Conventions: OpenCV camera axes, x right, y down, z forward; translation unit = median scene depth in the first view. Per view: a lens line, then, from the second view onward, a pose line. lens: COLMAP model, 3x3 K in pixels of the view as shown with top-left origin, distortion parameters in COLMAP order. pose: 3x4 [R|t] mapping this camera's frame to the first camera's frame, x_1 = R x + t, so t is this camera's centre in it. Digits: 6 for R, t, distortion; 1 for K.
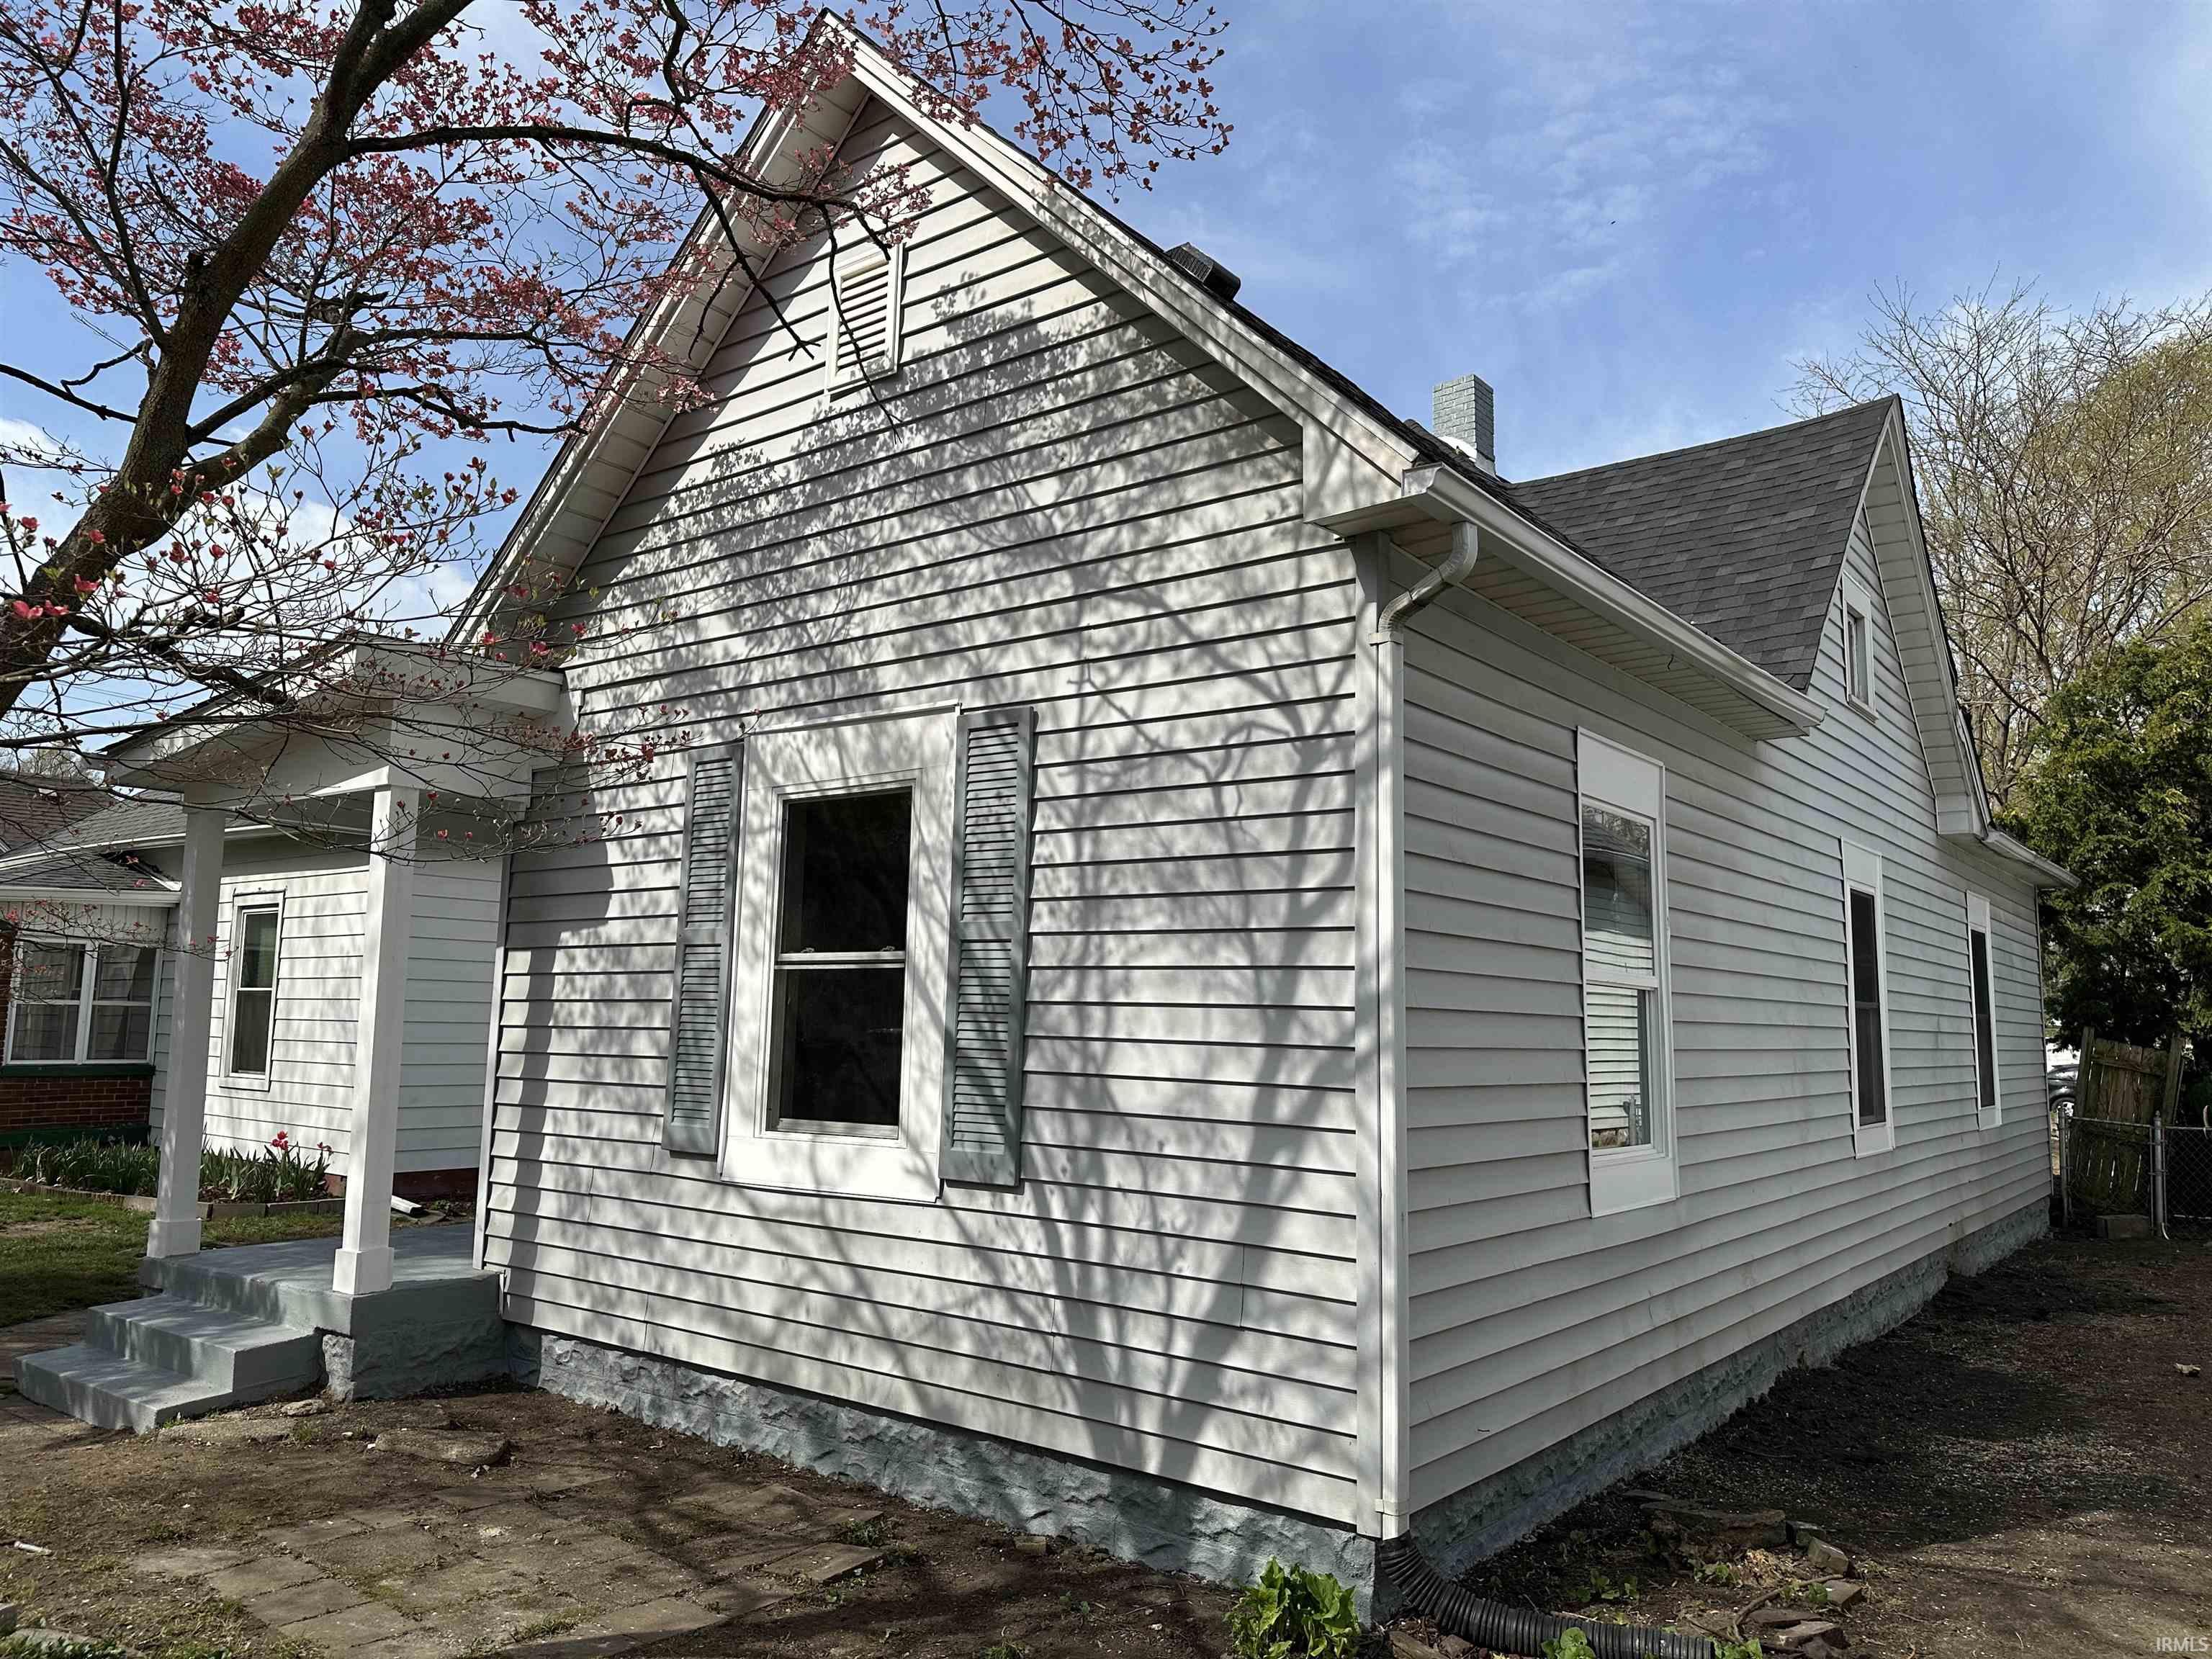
lens RADIAL K [[1535.1, 0, 1100.4], [0, 1535.1, 832.6], [0, 0, 1]] dist [0.196941, -0.404860]
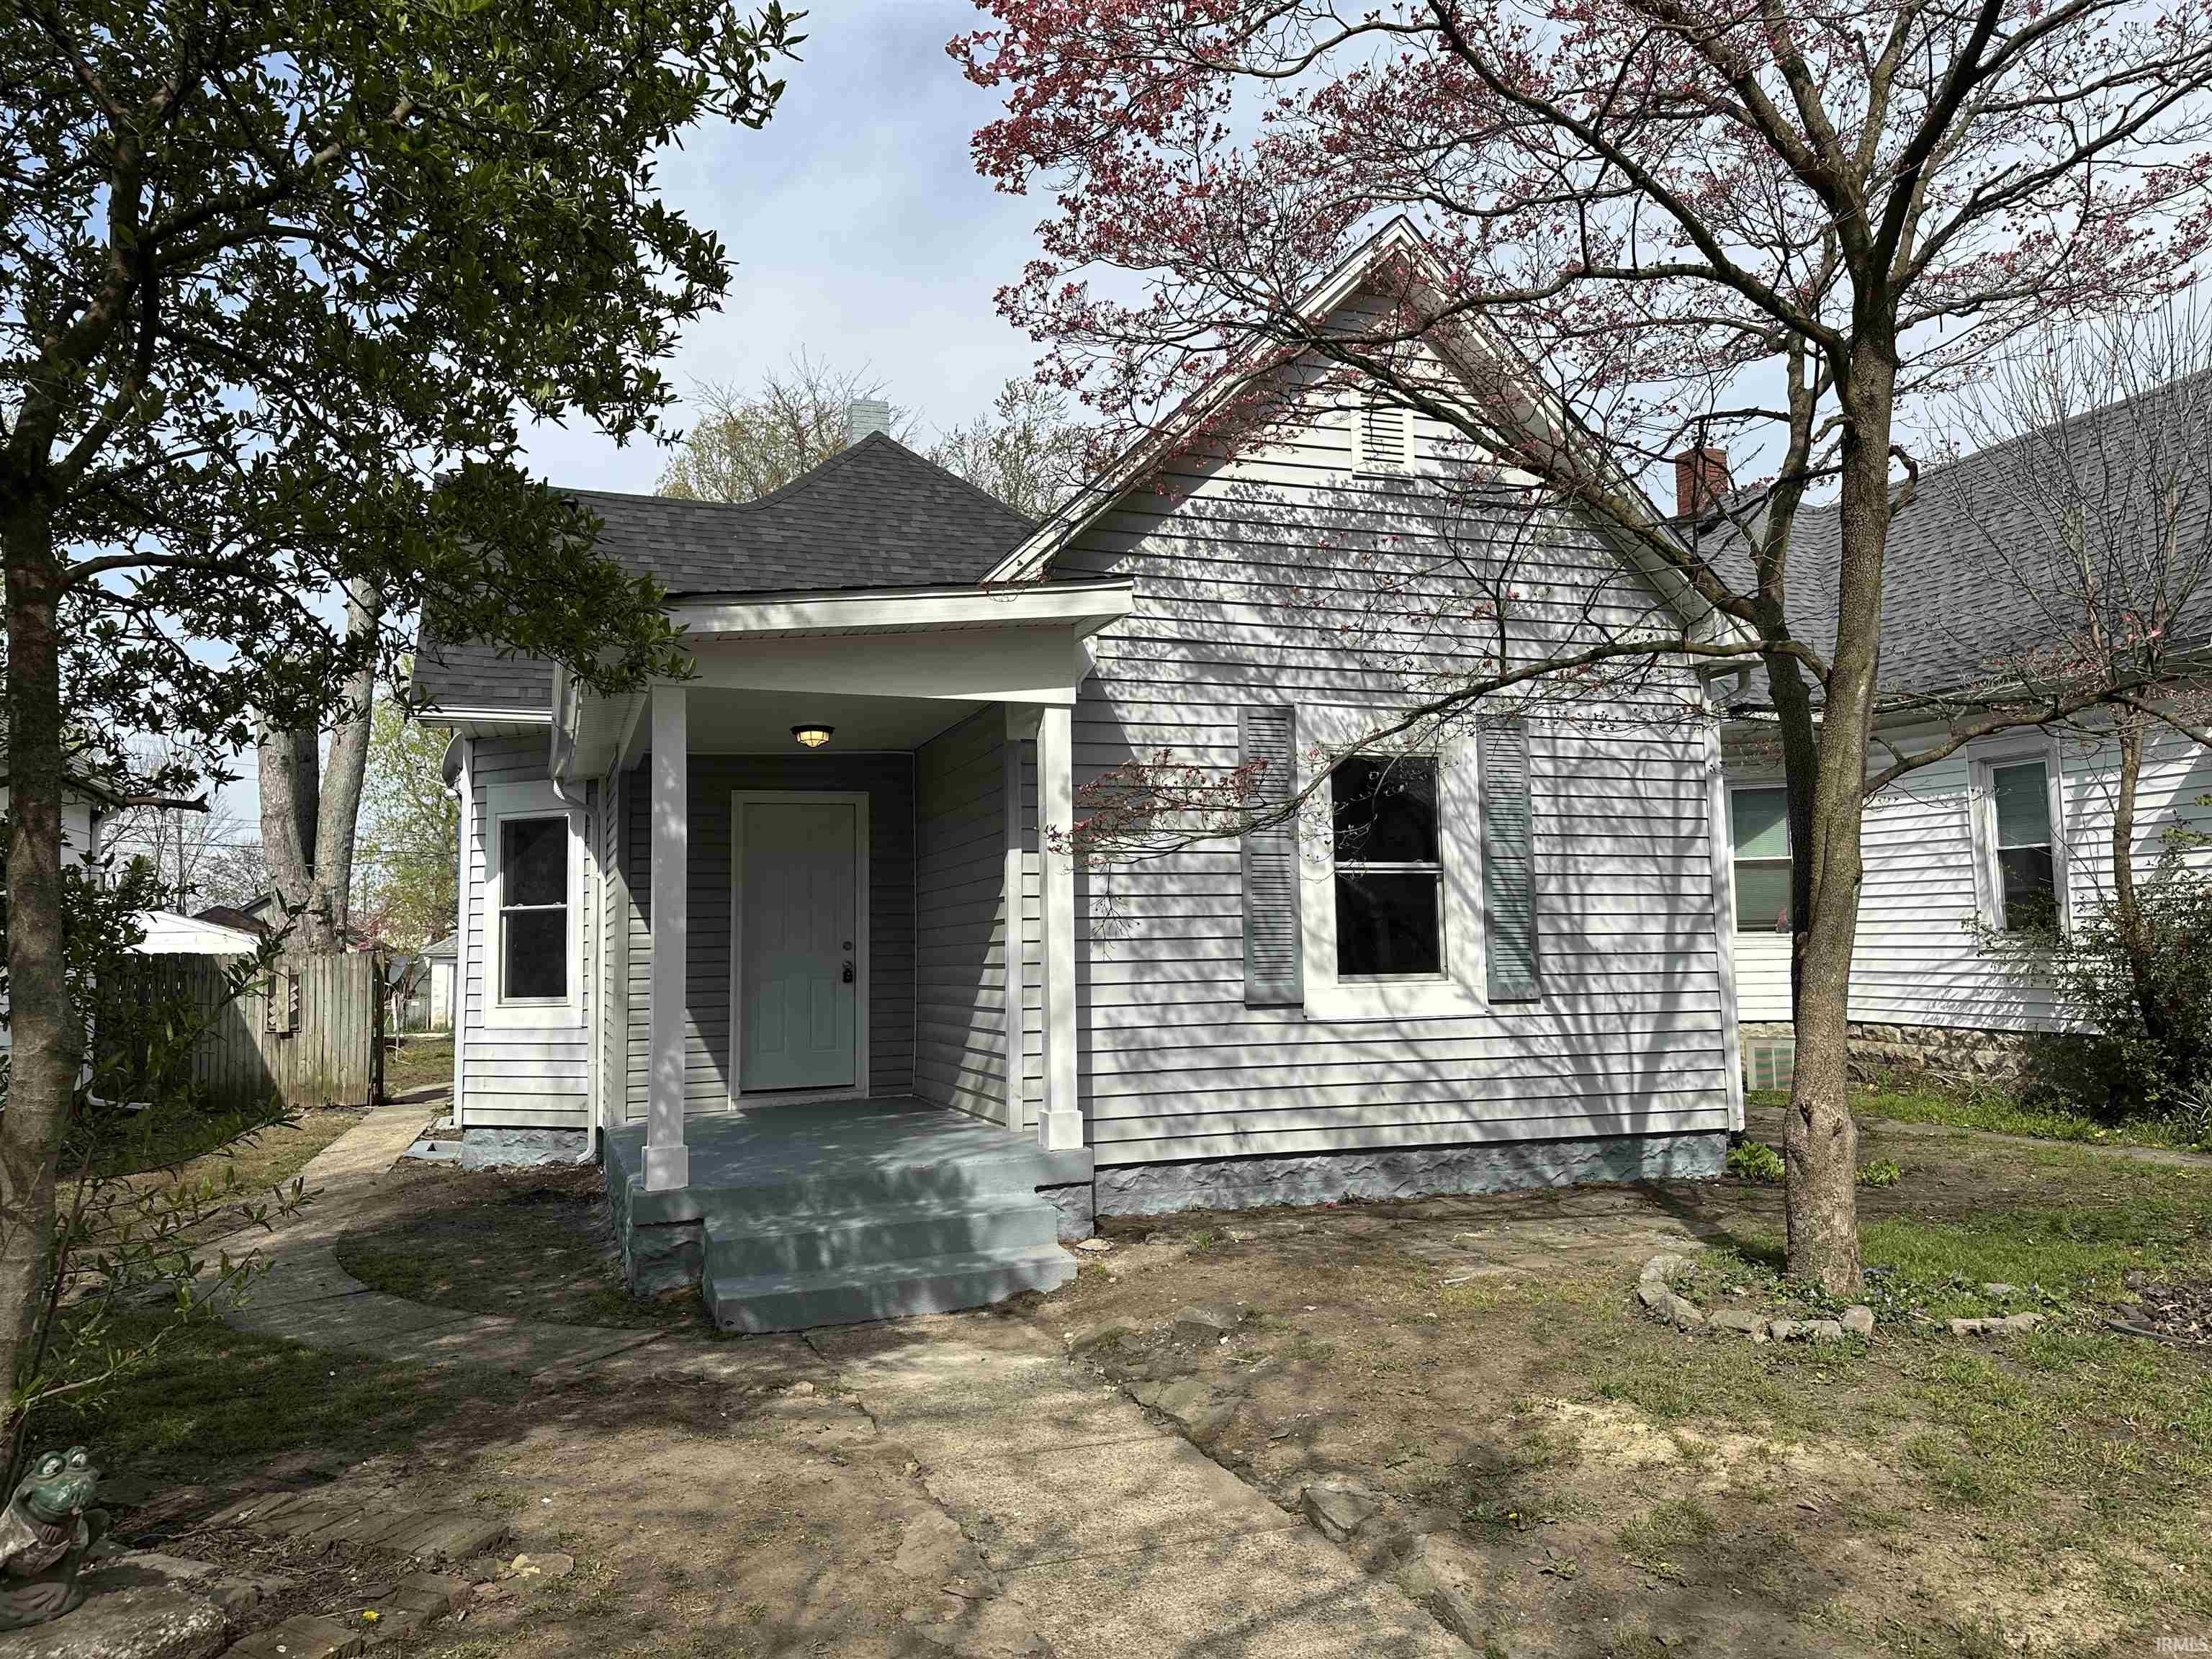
lens RADIAL K [[1535.1, 0, 1100.4], [0, 1535.1, 832.6], [0, 0, 1]] dist [0.196941, -0.404860]
pose [[0.530781, 0.037503, 0.846679, -1.716784], [-0.073231, 0.997314, 0.001733, 0.071759], [-0.844339, -0.062923, 0.532102, 0.473043]]
